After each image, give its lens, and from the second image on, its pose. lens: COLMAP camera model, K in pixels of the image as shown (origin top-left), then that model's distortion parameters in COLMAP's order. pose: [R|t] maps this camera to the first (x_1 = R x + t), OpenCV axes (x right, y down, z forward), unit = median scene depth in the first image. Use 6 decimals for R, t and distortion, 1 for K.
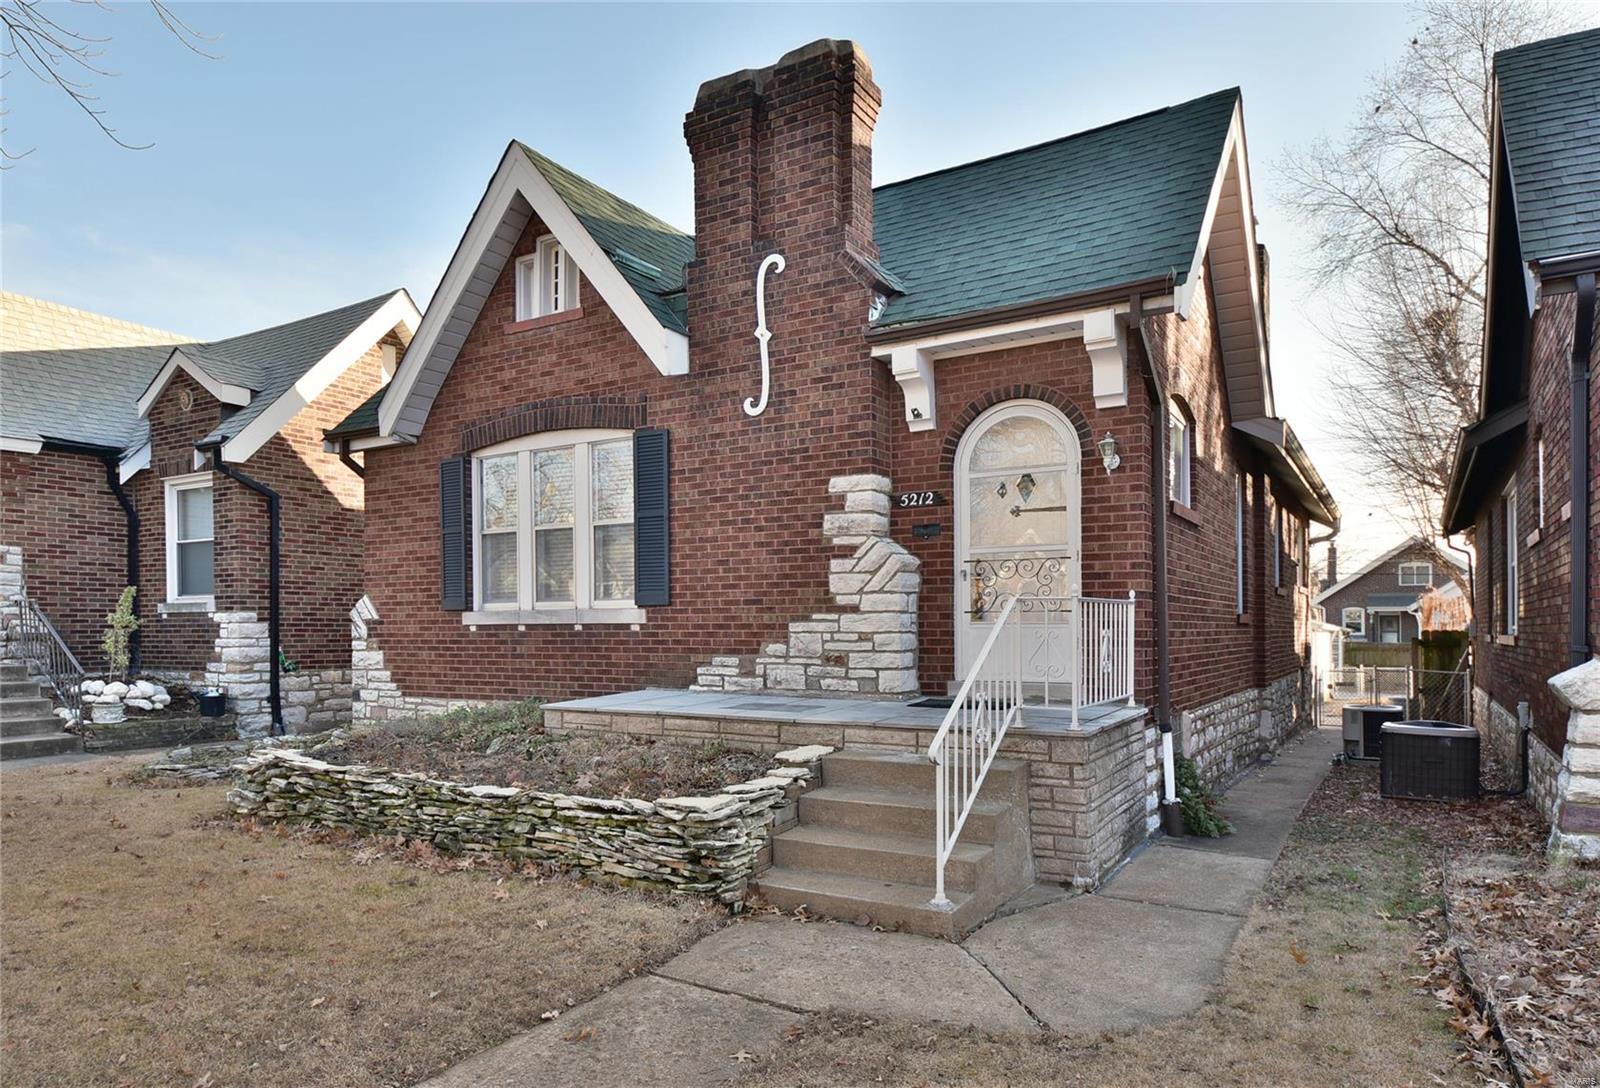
lens RADIAL K [[1000.4, 0, 798.6], [0, 1000.4, 607.3], [0, 0, 1]] dist [0.052072, 0.000093]
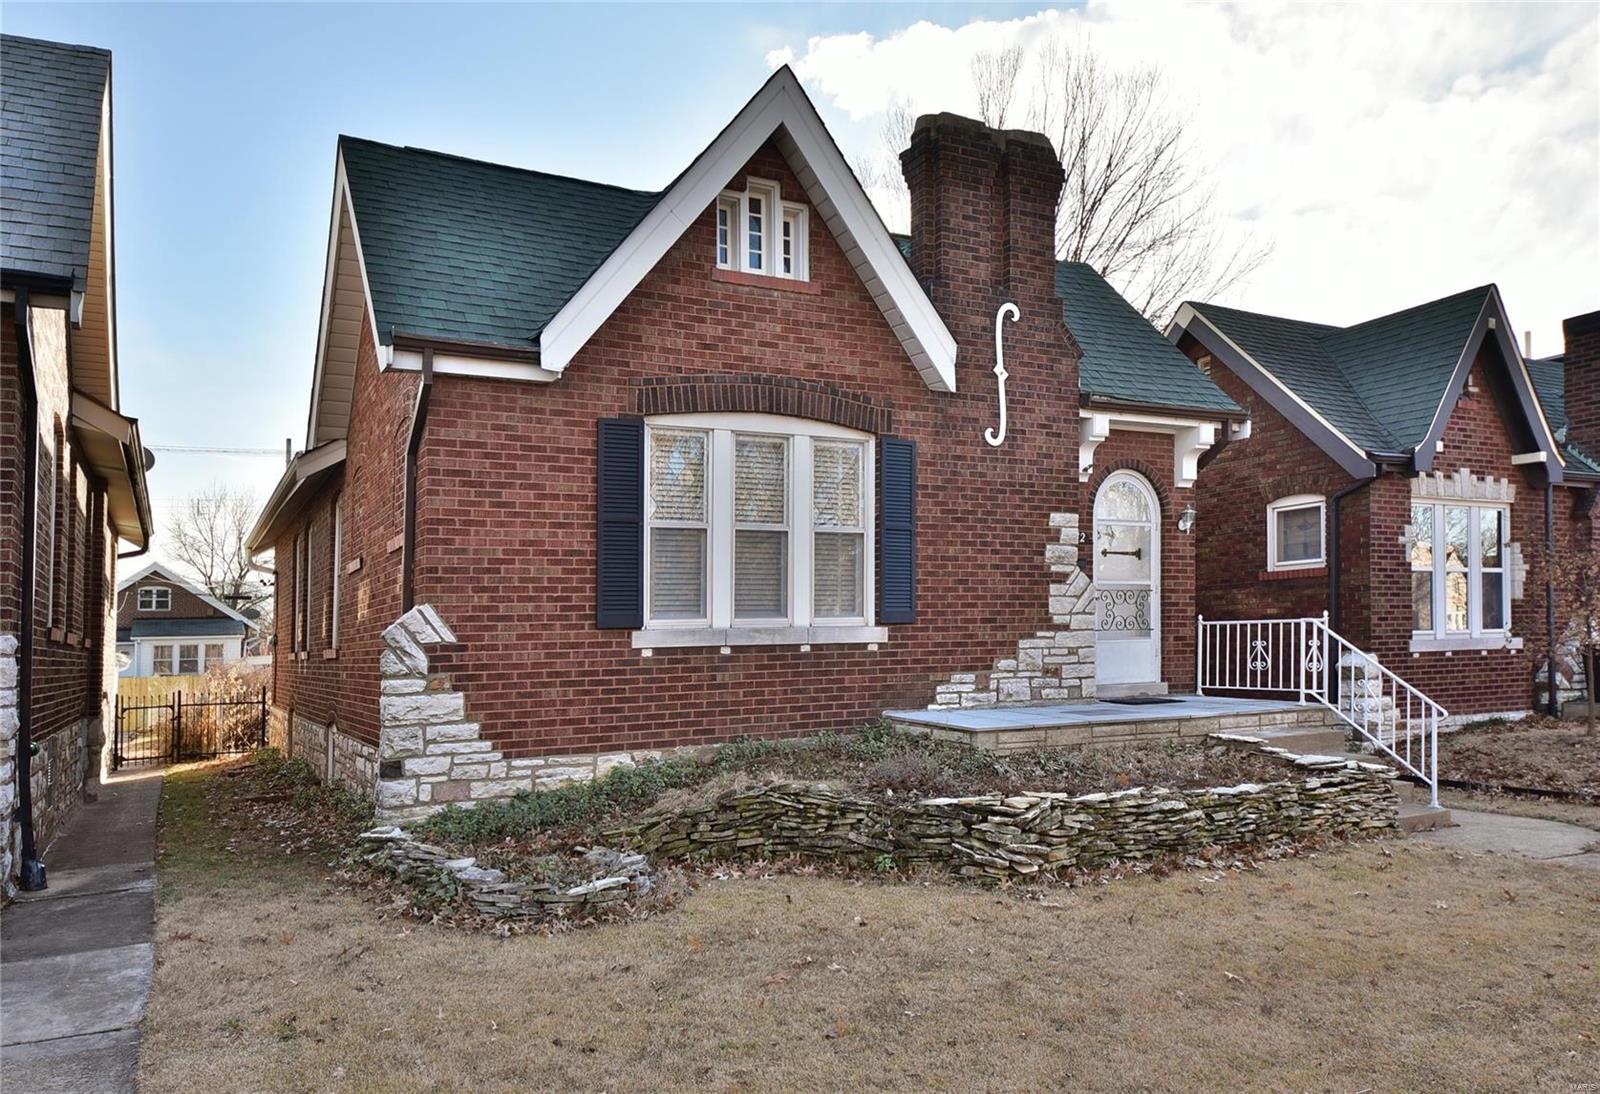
lens RADIAL K [[1124.3, 0, 798.8], [0, 1124.3, 602.8], [0, 0, 1]] dist [0.067718, 0.000043]
pose [[0.498511, 0.025549, 0.866507, -1.152151], [0.003632, 0.999495, -0.031559, 0.012508], [-0.866876, 0.018880, 0.498167, 0.570285]]
